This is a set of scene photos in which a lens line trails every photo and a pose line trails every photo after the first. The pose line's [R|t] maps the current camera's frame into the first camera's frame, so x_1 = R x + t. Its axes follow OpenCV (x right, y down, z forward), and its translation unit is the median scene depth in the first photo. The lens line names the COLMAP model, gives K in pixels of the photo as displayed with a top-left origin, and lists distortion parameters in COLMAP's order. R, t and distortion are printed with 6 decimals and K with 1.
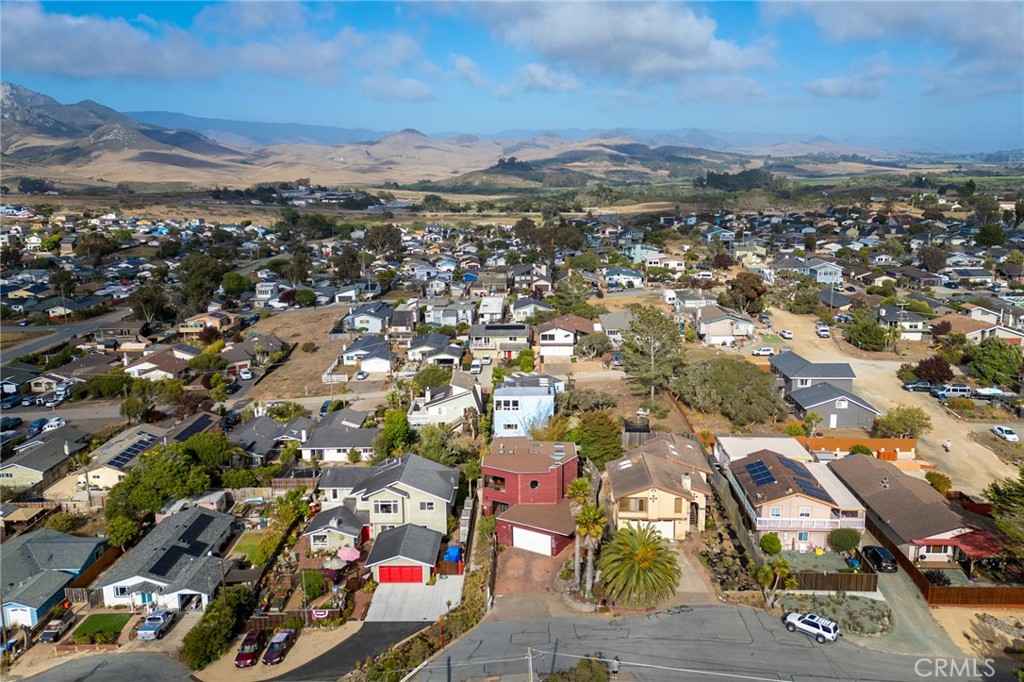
lens RADIAL K [[853.6, 0, 512.0], [0, 853.6, 341.0], [0, 0, 1]] dist [0.102913, -0.101094]
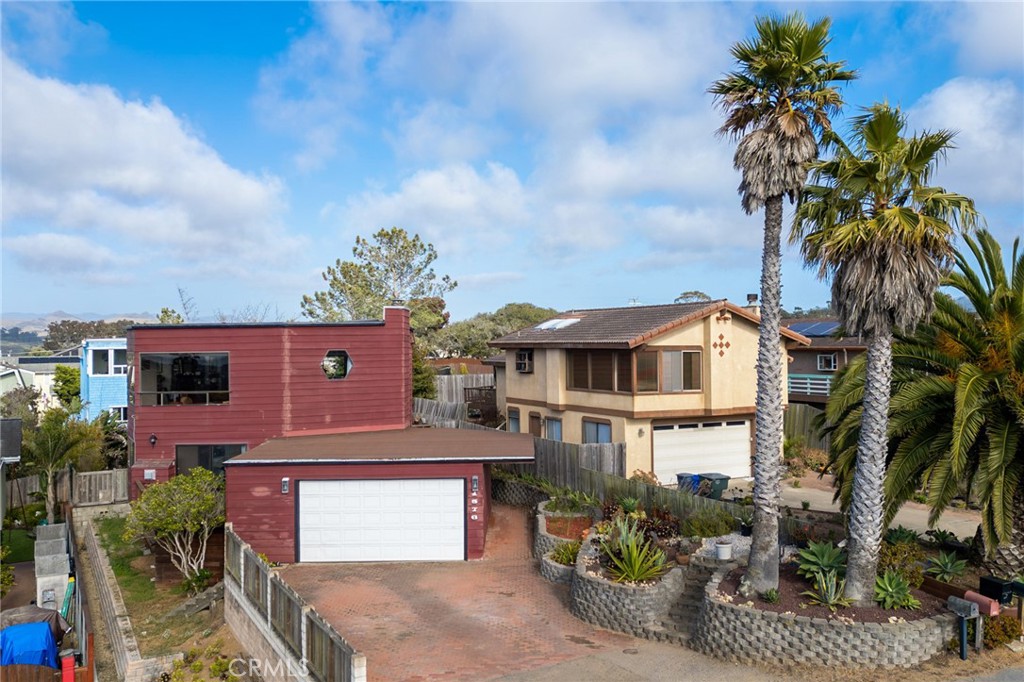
lens RADIAL K [[853.6, 0, 512.0], [0, 853.6, 341.0], [0, 0, 1]] dist [0.102913, -0.101094]
pose [[0.866862, -0.003236, 0.498537, -0.037297], [0.110985, 0.976138, -0.186647, 0.117209], [-0.486037, 0.217127, 0.846536, 0.374349]]
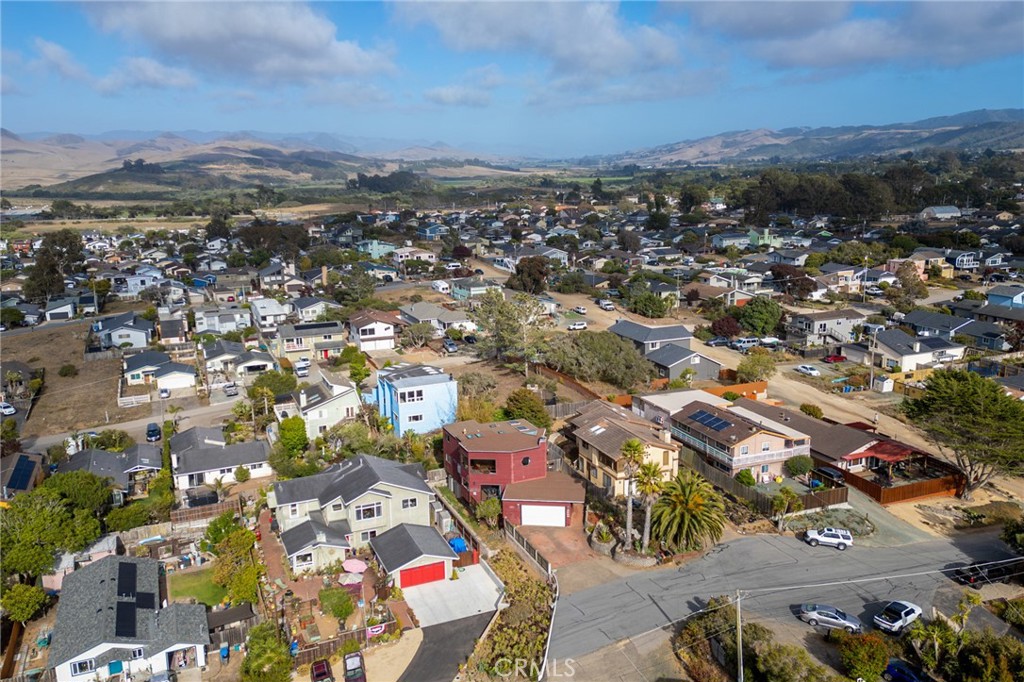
lens RADIAL K [[853.6, 0, 512.0], [0, 853.6, 341.0], [0, 0, 1]] dist [0.102913, -0.101094]
pose [[0.913674, -0.091510, 0.396012, -0.193576], [0.093214, 0.995533, 0.014983, 0.006741], [-0.395614, 0.023224, 0.918123, 0.049327]]
